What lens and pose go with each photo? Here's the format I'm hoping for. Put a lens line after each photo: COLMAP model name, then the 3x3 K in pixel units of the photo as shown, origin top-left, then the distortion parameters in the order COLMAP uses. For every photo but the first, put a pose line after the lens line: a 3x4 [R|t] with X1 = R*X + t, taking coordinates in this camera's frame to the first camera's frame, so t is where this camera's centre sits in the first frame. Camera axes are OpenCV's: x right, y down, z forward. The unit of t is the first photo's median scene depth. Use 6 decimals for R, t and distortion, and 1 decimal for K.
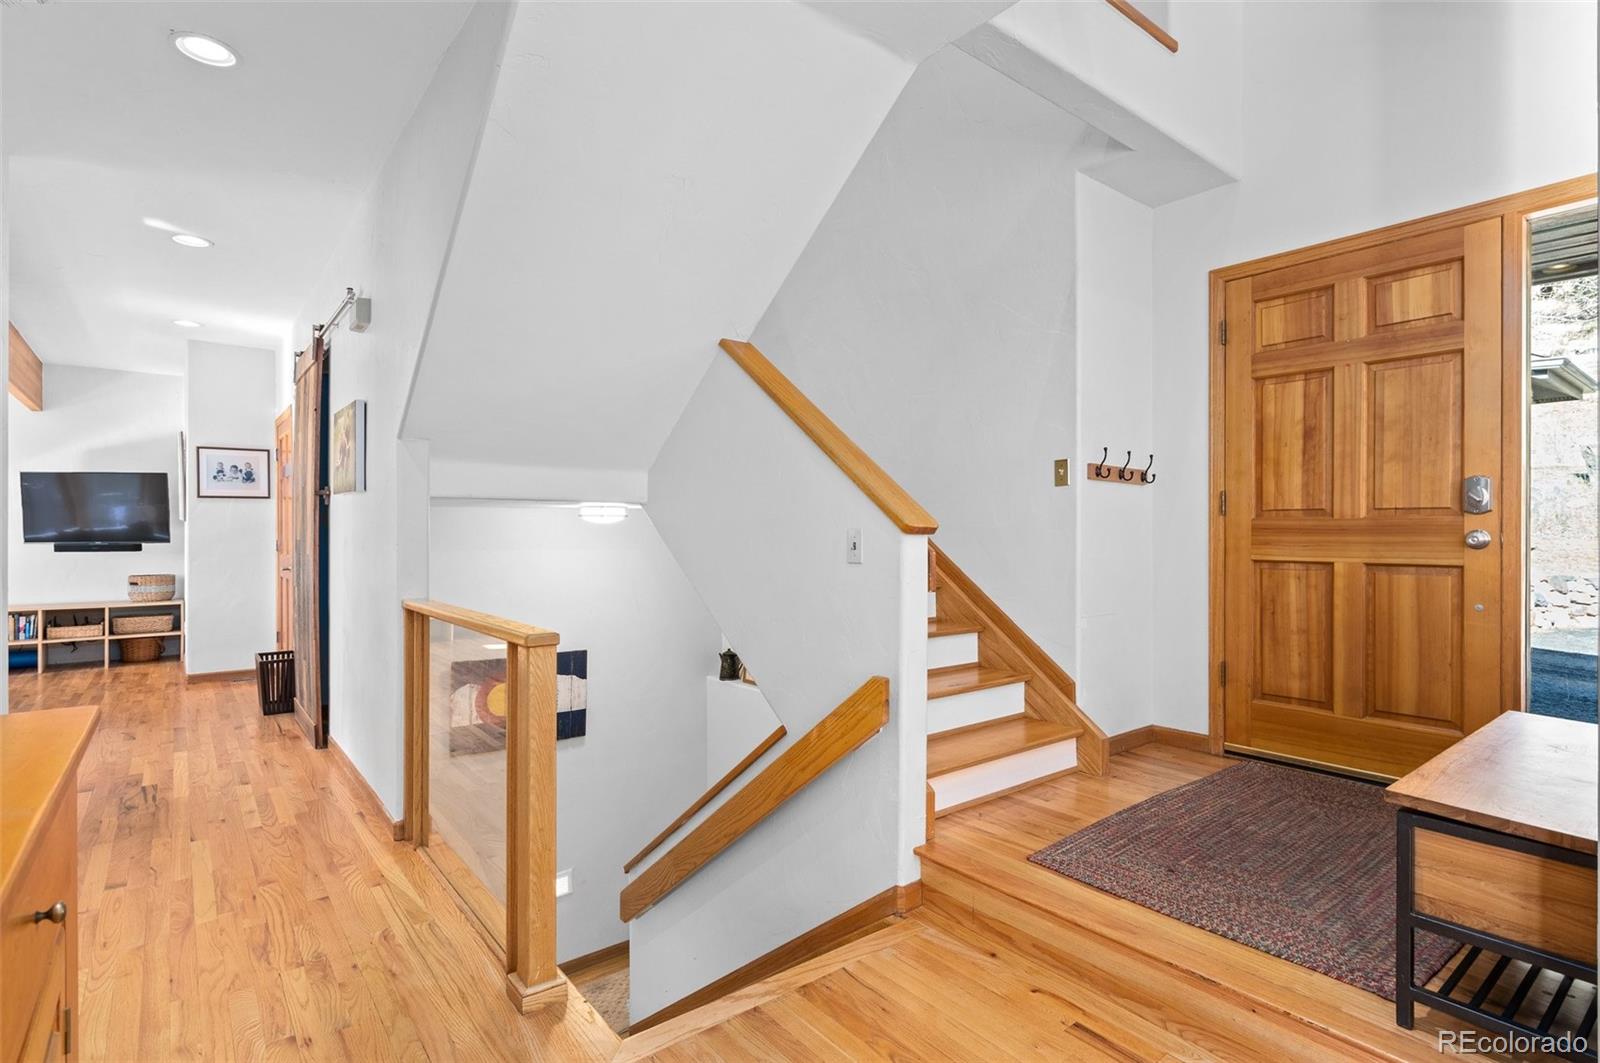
lens RADIAL K [[790.3, 0, 801.1], [0, 790.3, 531.2], [0, 0, 1]] dist [0.005704, -0.001598]
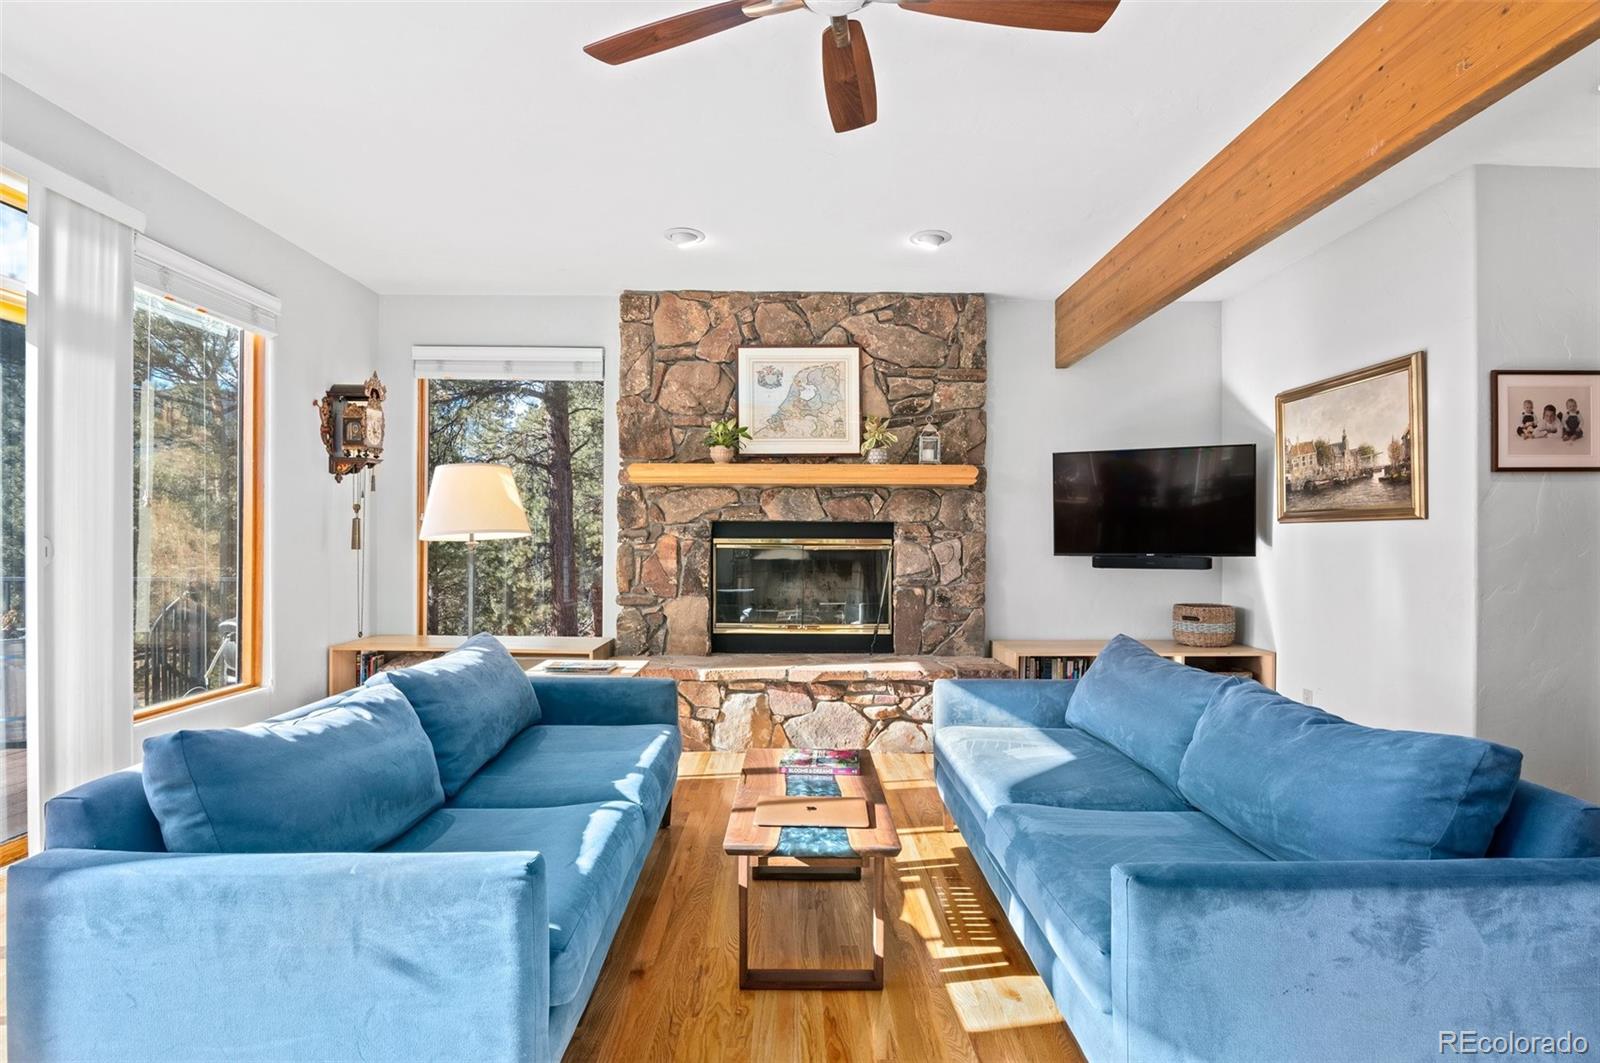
lens RADIAL K [[790.3, 0, 810.6], [0, 790.3, 535.5], [0, 0, 1]] dist [0.005704, -0.001598]
pose [[0.793924, -0.001991, -0.608014, -0.771400], [-0.002522, 0.999975, -0.006567, 0.002844], [0.608012, 0.006747, 0.793899, 0.318374]]
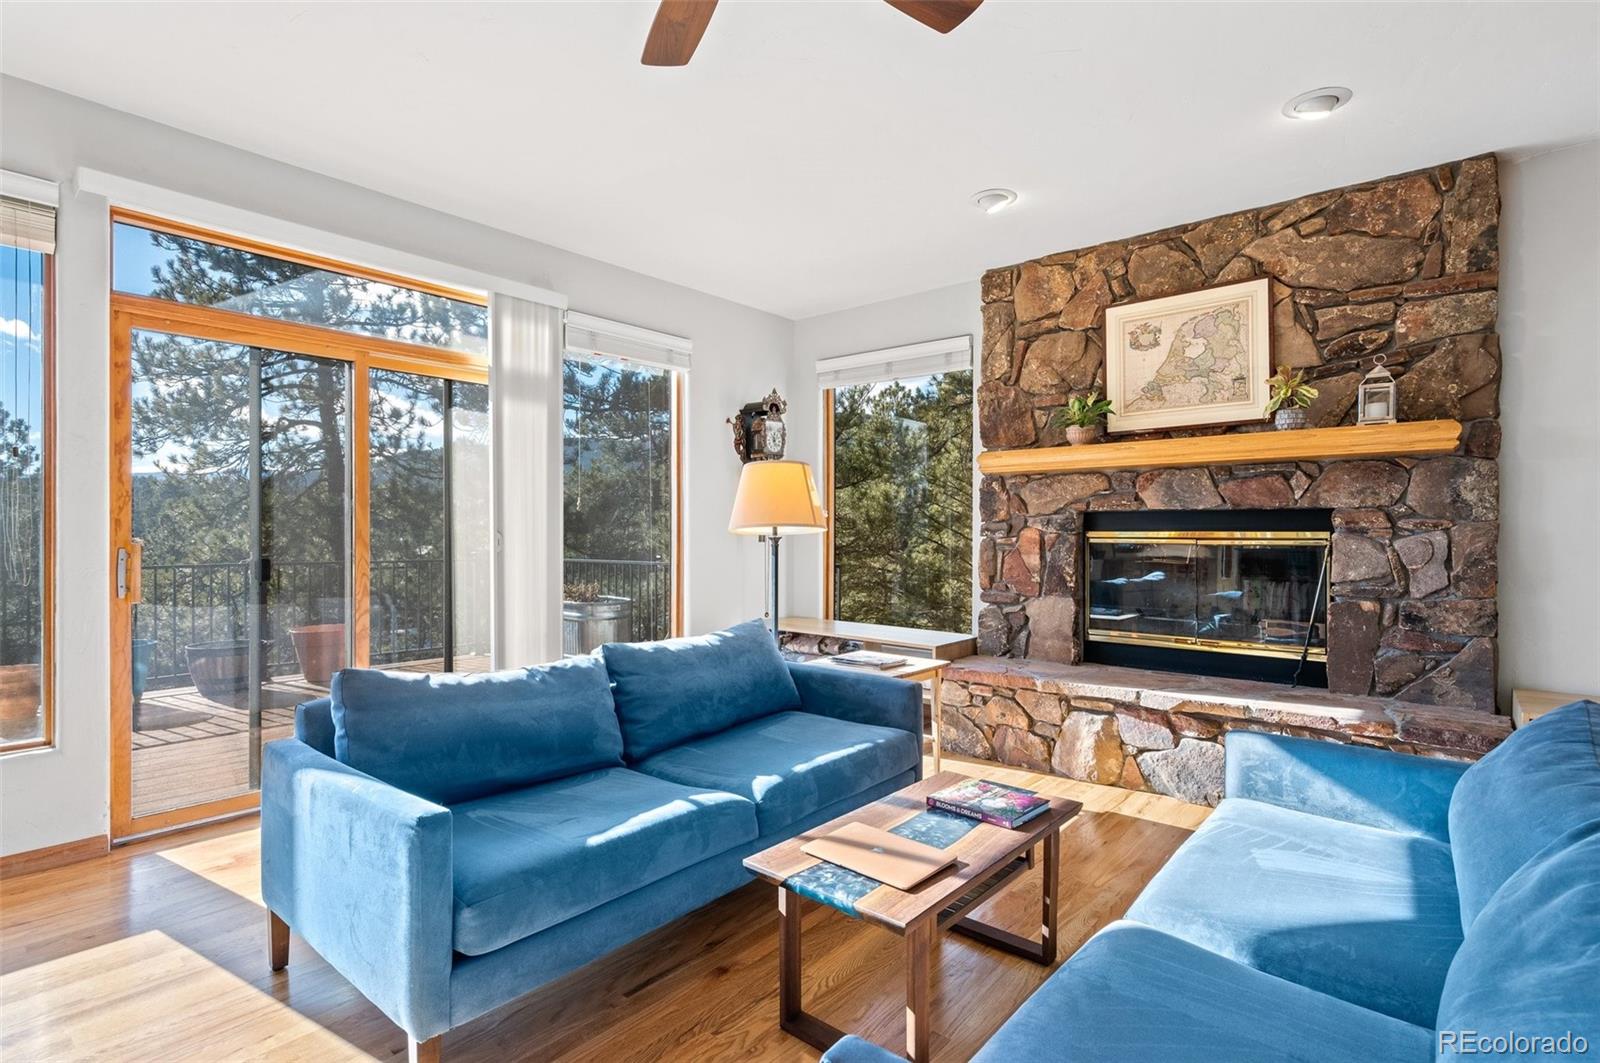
lens RADIAL K [[790.3, 0, 804.4], [0, 790.3, 530.3], [0, 0, 1]] dist [0.005704, -0.001598]
pose [[0.205506, -0.004965, -0.978643, -0.708413], [-0.001922, 0.999983, -0.005477, 0.003835], [0.978654, 0.003007, 0.205493, 0.490447]]
